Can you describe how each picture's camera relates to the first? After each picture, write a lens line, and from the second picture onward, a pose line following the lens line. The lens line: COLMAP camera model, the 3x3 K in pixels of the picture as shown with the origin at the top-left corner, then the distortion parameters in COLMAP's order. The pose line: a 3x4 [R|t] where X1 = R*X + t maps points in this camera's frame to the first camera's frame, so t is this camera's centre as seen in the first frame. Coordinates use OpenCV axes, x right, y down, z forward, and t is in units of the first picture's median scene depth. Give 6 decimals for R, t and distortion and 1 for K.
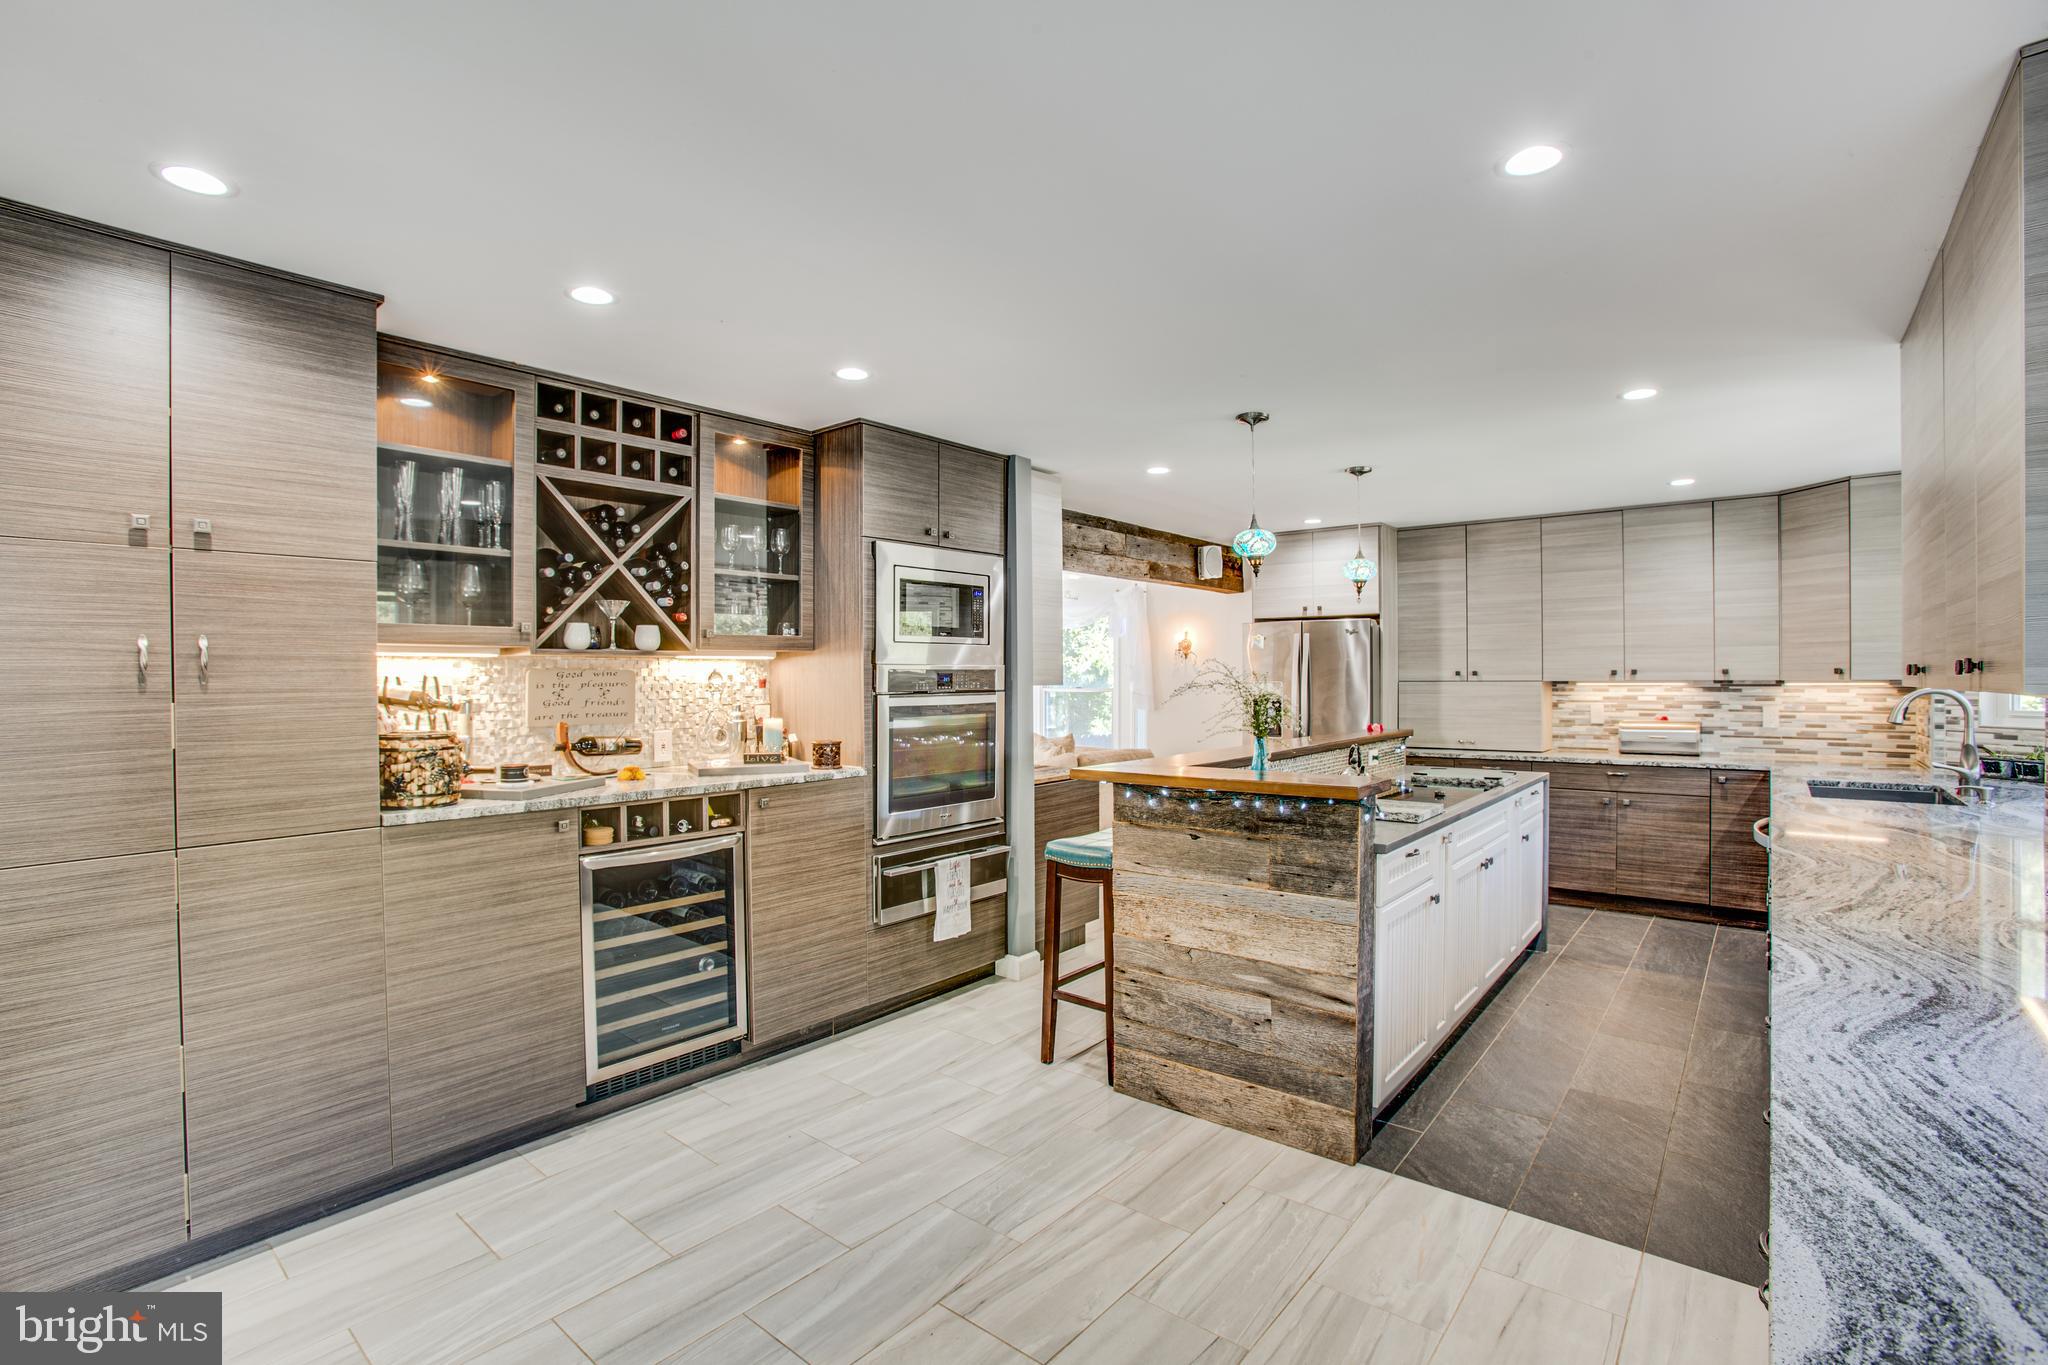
lens RADIAL K [[923.7, 0, 1092.2], [0, 923.7, 691.8], [0, 0, 1]] dist [-0.081028, 0.030560]
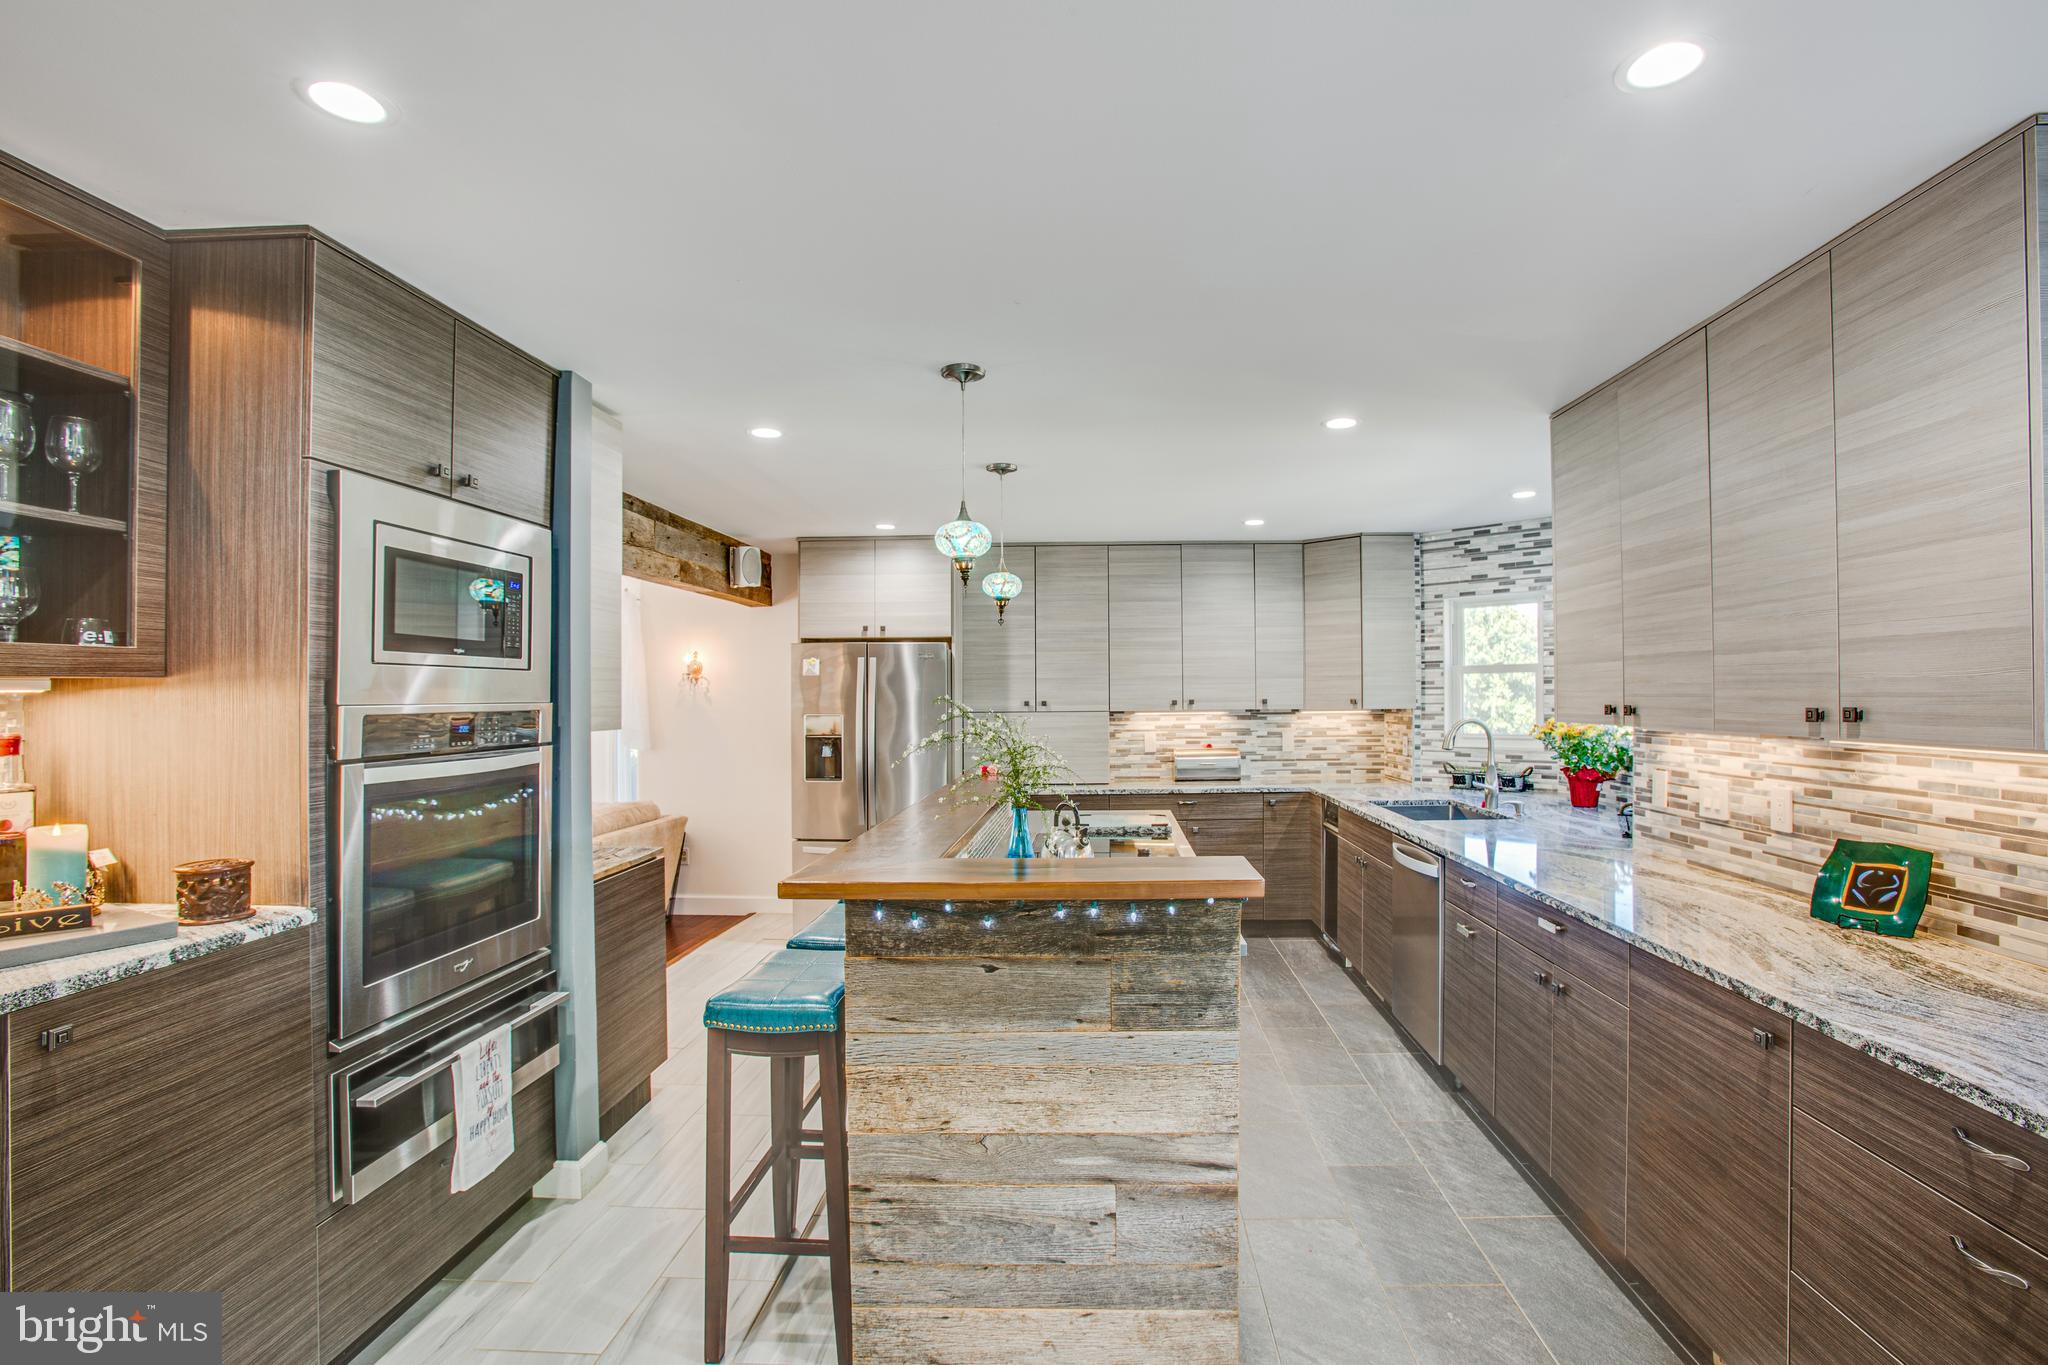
lens RADIAL K [[923.7, 0, 1092.2], [0, 923.7, 691.8], [0, 0, 1]] dist [-0.081028, 0.030560]
pose [[0.813749, 0.003180, 0.581208, -0.175707], [0.009944, 0.999762, -0.019393, -0.023802], [-0.581132, 0.021561, 0.813524, 0.338006]]
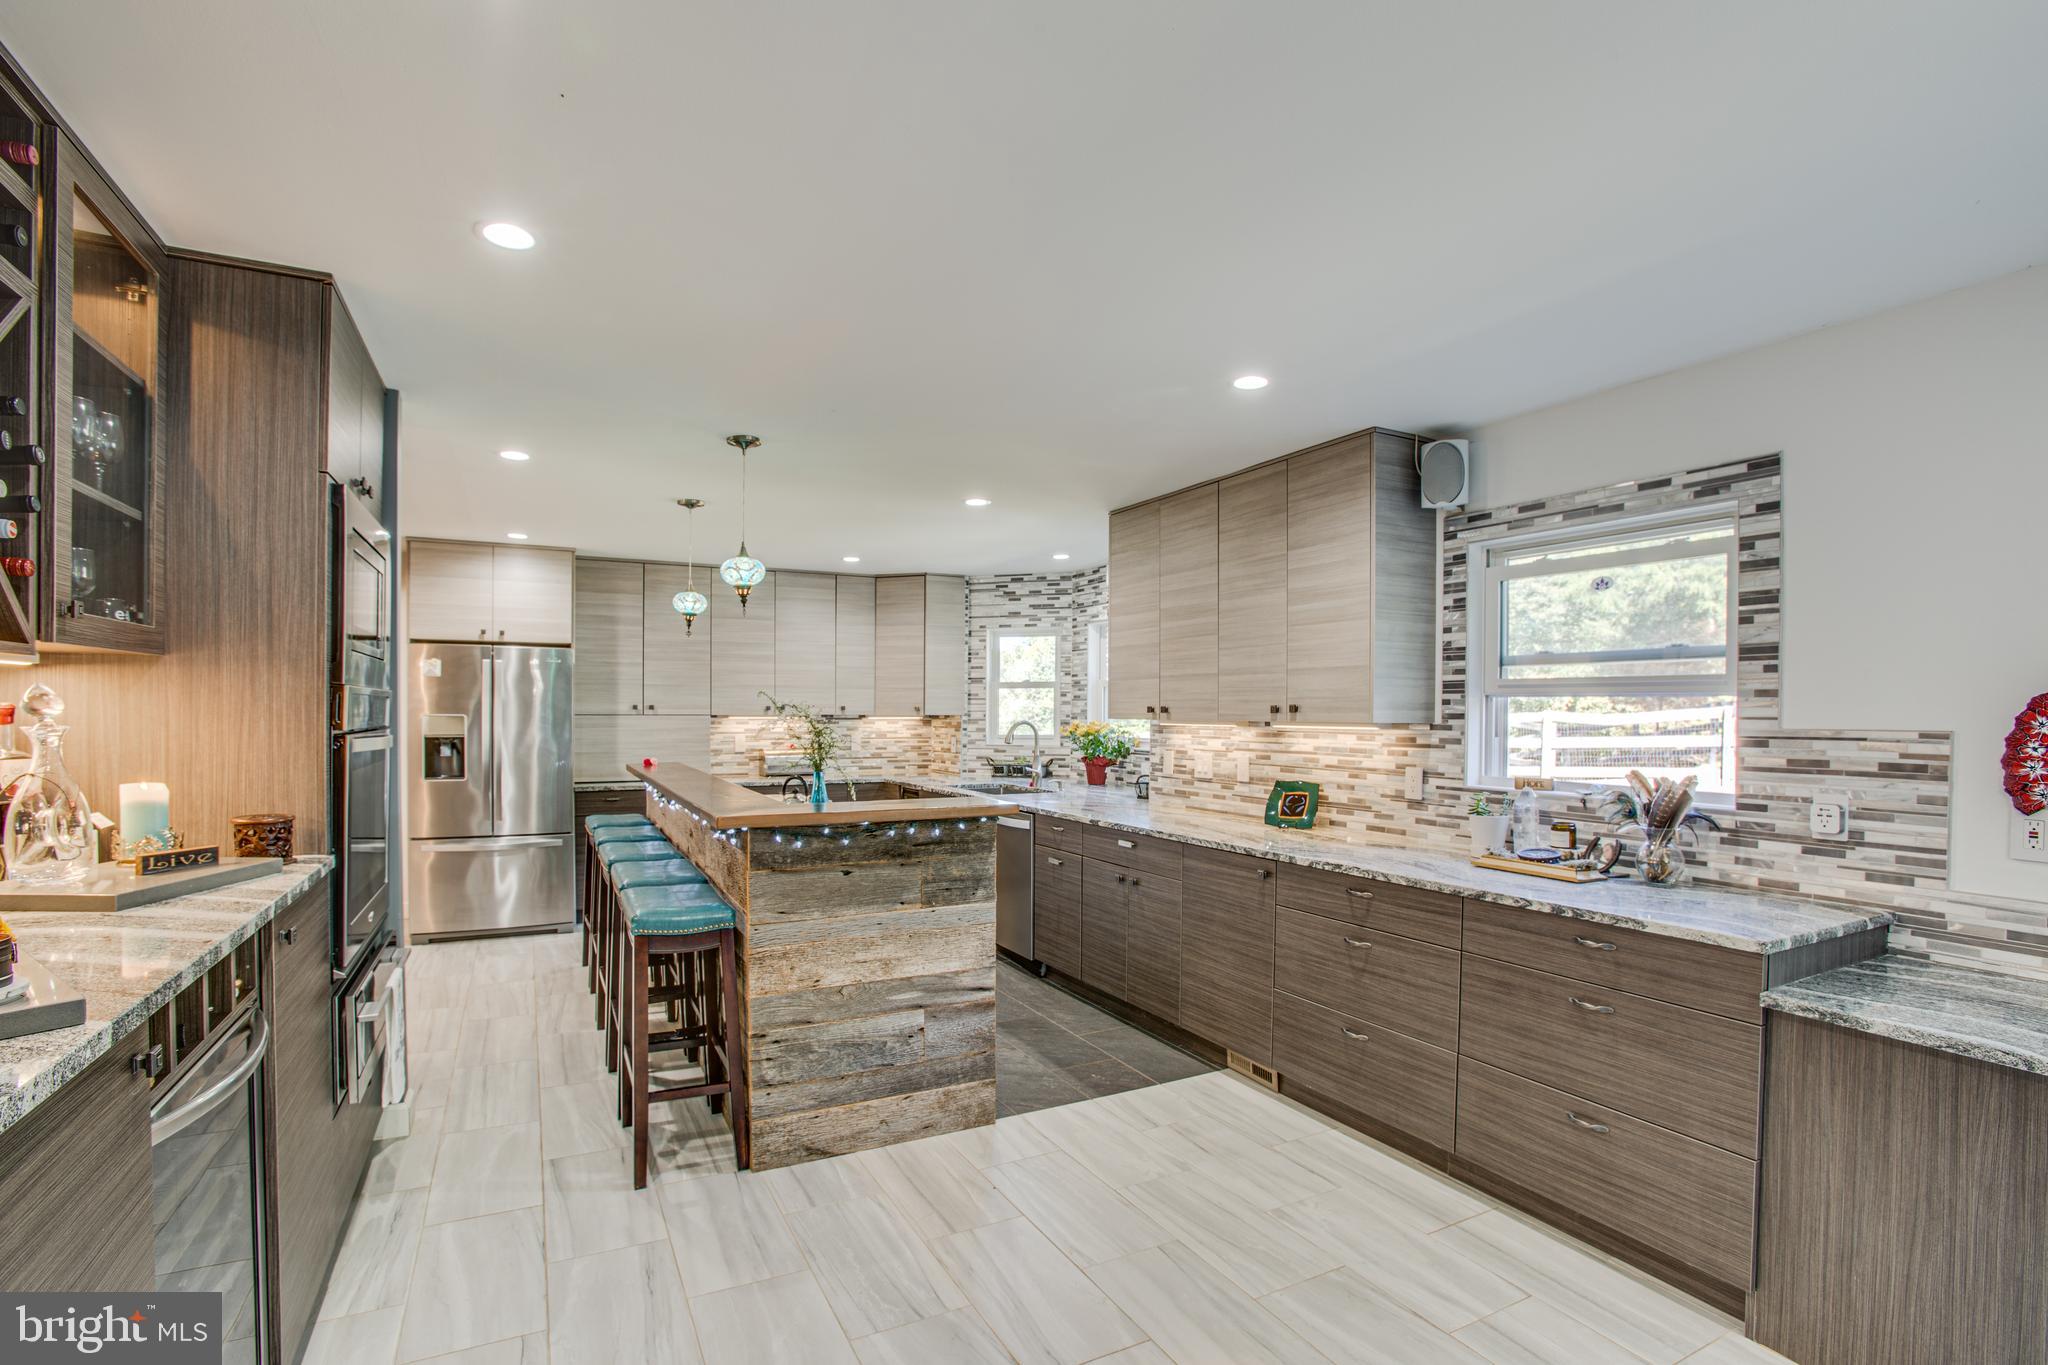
lens RADIAL K [[900.7, 0, 996.9], [0, 900.7, 729.0], [0, 0, 1]] dist [-0.102712, 0.043729]
pose [[0.455019, -0.008972, 0.890437, -0.547232], [0.005019, 0.999959, 0.007511, -0.002255], [-0.890468, 0.001052, 0.455045, 0.343424]]
